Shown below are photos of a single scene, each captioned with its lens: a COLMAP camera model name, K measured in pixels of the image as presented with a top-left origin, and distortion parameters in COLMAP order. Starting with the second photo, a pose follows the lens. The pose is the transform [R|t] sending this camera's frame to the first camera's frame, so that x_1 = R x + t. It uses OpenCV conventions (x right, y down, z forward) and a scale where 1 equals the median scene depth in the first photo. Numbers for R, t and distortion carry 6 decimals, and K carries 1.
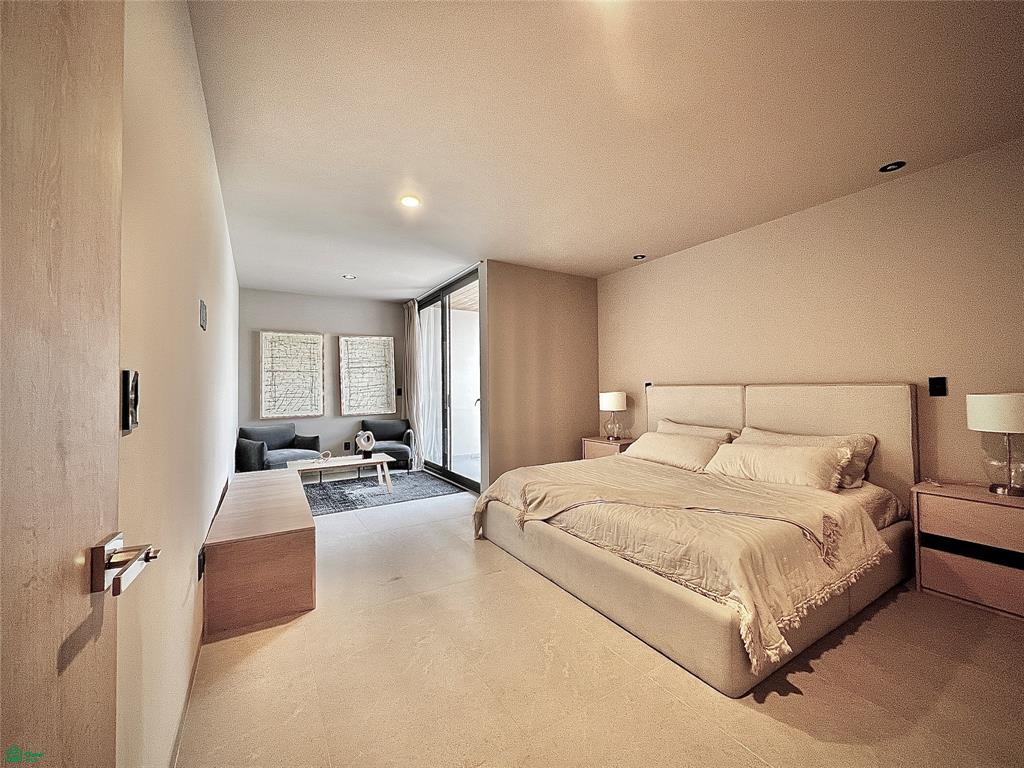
lens RADIAL K [[410.9, 0, 512.1], [0, 410.9, 381.9], [0, 0, 1]] dist [-0.003196, 0.000917]
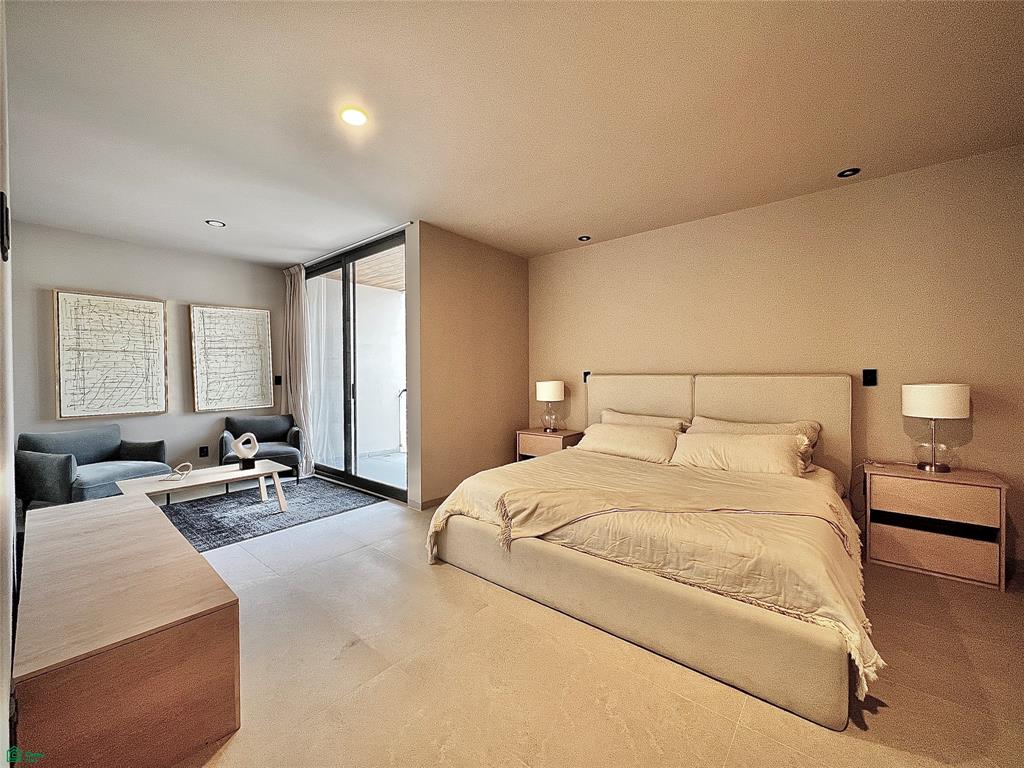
lens RADIAL K [[410.9, 0, 512.5], [0, 410.9, 381.2], [0, 0, 1]] dist [-0.003196, 0.000917]
pose [[0.946960, 0.001008, 0.321351, -0.183081], [-0.010123, 0.999592, 0.026695, 0.000908], [-0.321193, -0.028533, 0.946584, 0.183569]]
